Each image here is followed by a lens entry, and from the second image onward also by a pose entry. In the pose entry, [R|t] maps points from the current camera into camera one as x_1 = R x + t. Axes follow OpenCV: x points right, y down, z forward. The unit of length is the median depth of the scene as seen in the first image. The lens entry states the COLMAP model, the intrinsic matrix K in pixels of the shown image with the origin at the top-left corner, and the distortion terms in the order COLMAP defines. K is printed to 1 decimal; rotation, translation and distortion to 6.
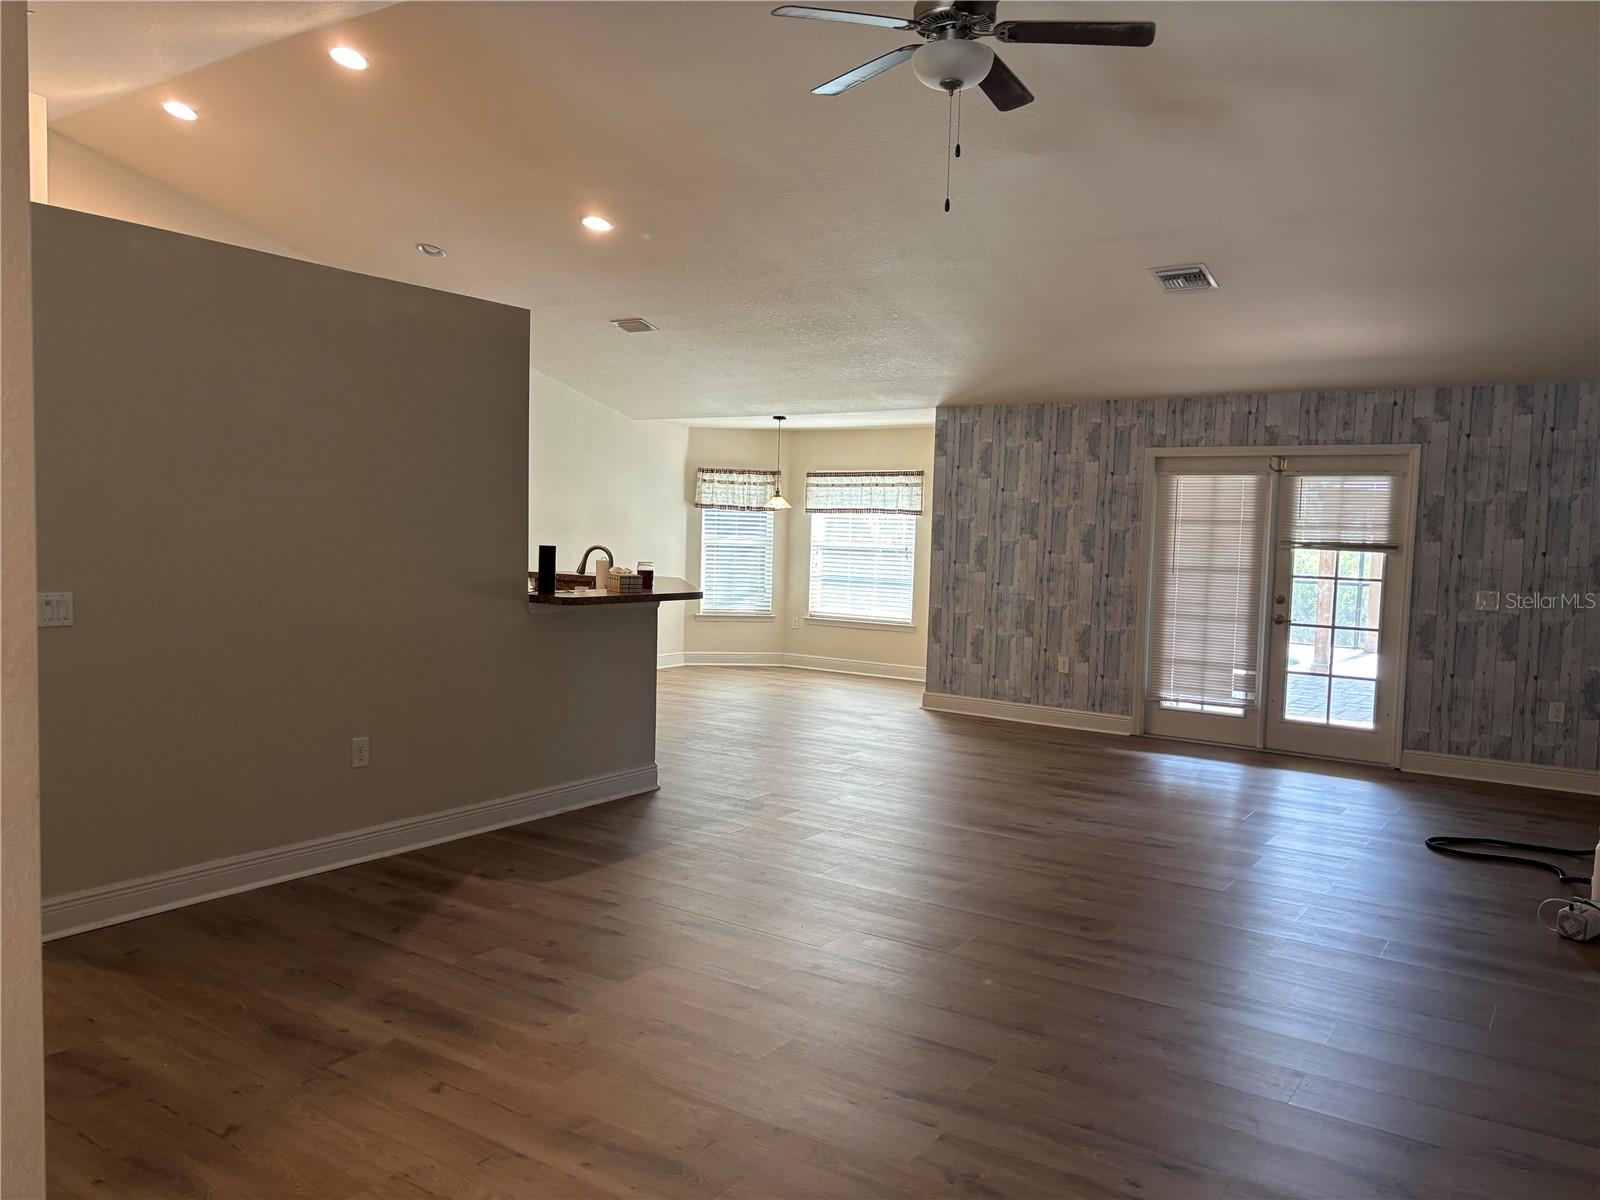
lens RADIAL K [[1187.8, 0, 765.1], [0, 1187.8, 595.7], [0, 0, 1]] dist [0.045698, -0.070405]
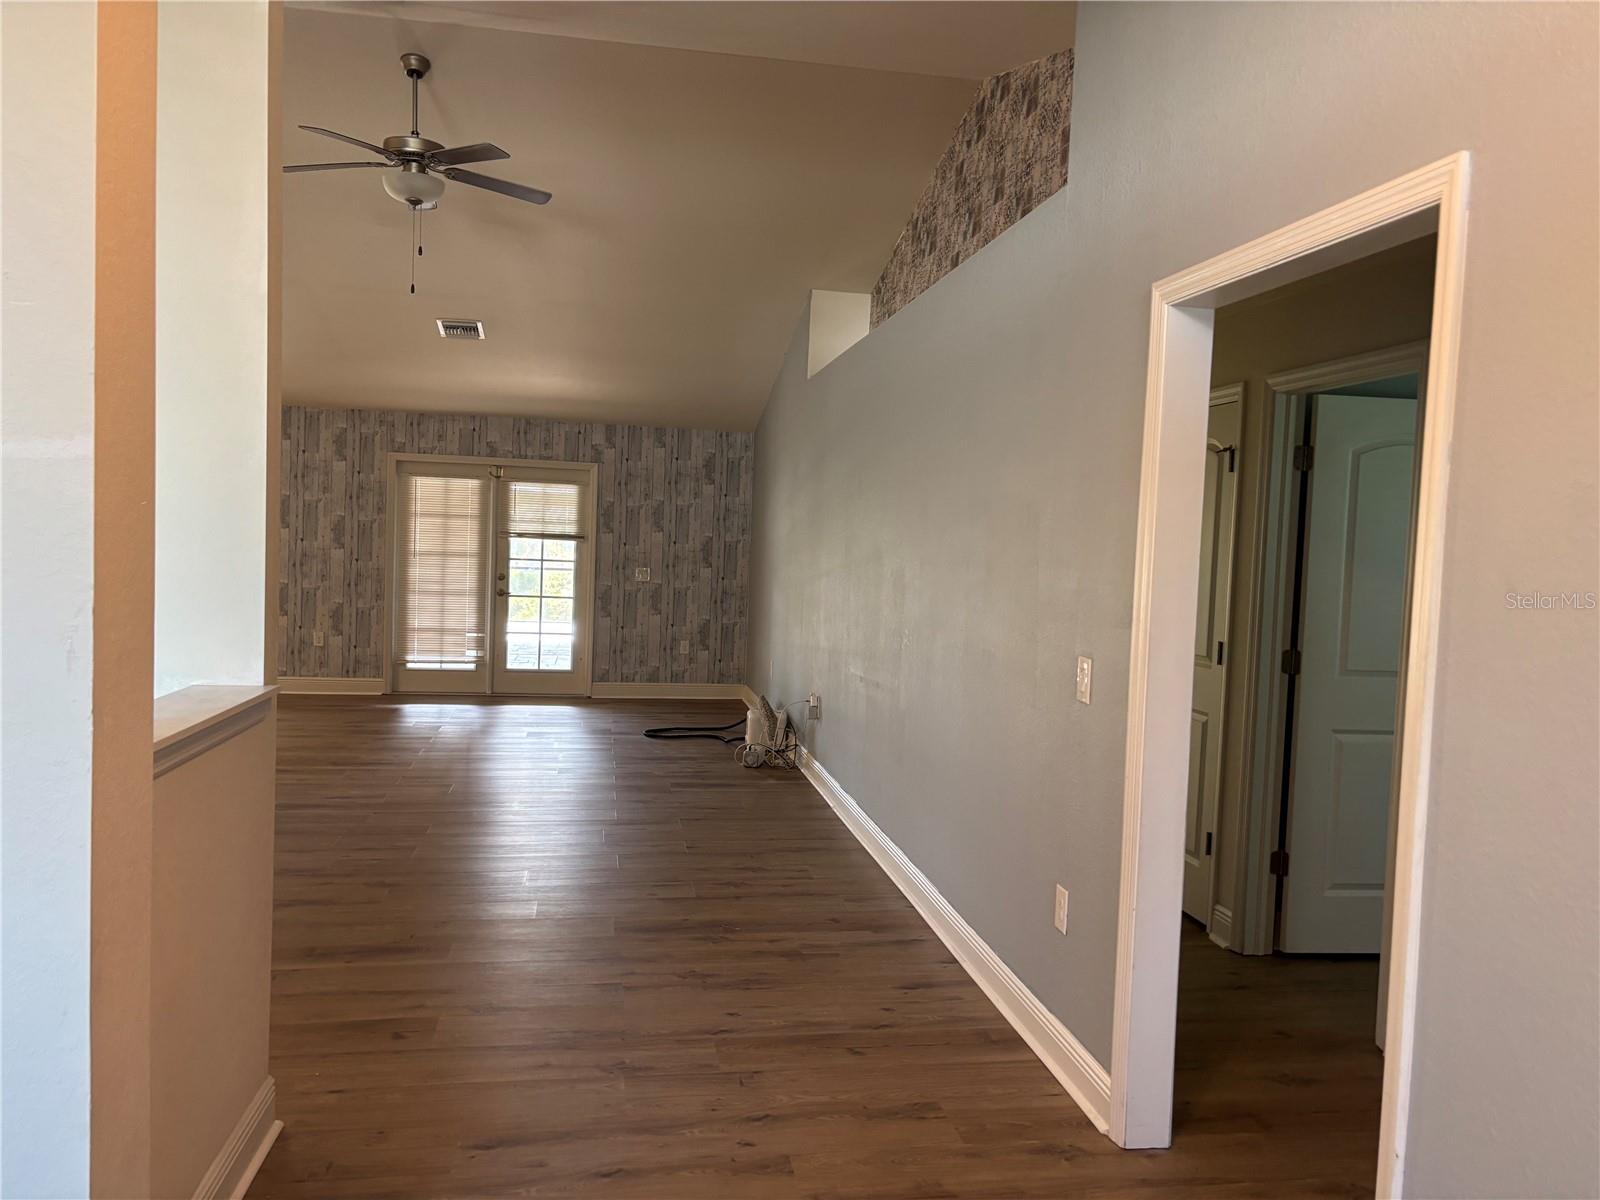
lens RADIAL K [[1187.8, 0, 798.9], [0, 1187.8, 600.3], [0, 0, 1]] dist [0.045698, -0.070405]
pose [[0.703975, -0.035470, 0.709339, -0.254498], [0.022258, 0.999363, 0.027884, -0.000307], [-0.709876, -0.003841, 0.704316, -0.135906]]
